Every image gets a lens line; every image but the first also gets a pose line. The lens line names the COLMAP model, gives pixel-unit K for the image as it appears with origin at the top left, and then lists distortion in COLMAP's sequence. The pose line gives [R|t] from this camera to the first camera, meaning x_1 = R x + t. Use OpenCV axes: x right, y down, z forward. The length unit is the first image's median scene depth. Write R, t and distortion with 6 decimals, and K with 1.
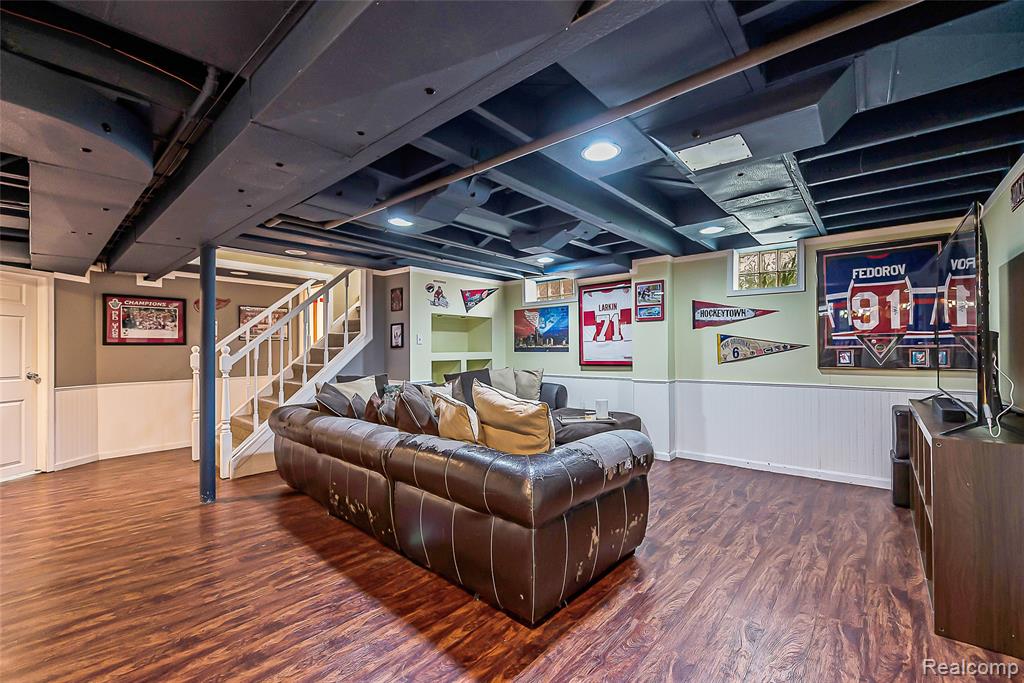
lens RADIAL K [[420.5, 0, 508.8], [0, 420.5, 347.7], [0, 0, 1]] dist [-0.000258, -0.000078]
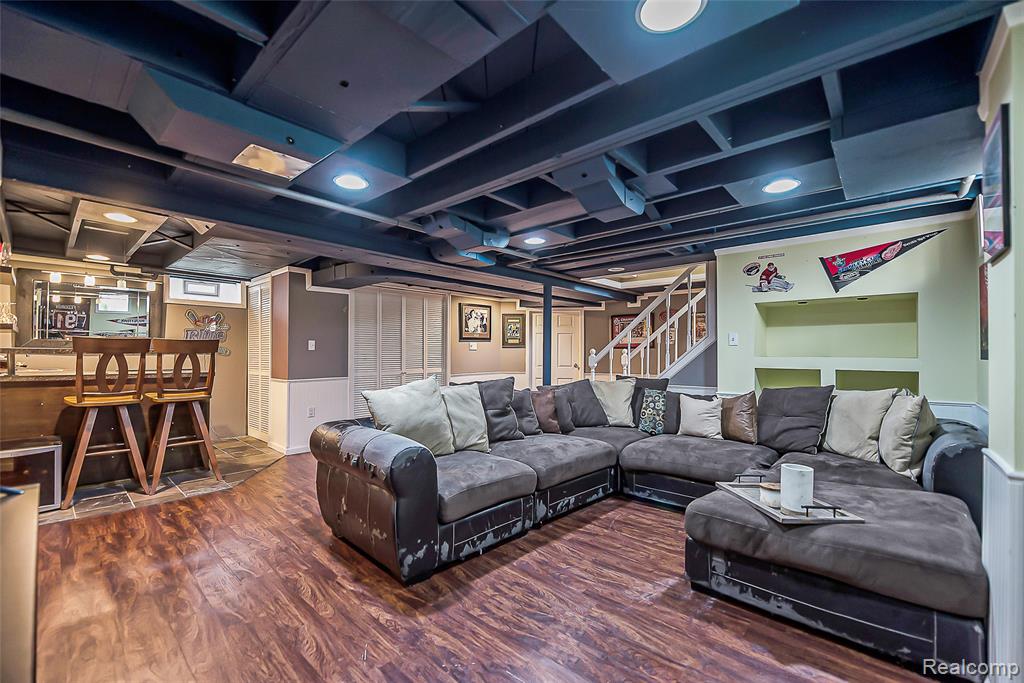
lens RADIAL K [[420.5, 0, 508.8], [0, 420.5, 347.7], [0, 0, 1]] dist [-0.000258, -0.000078]
pose [[-0.016039, -0.005346, -0.999857, 0.579907], [-0.002422, 0.999983, -0.005308, 0.000704], [0.999868, 0.002337, -0.016051, 0.610383]]
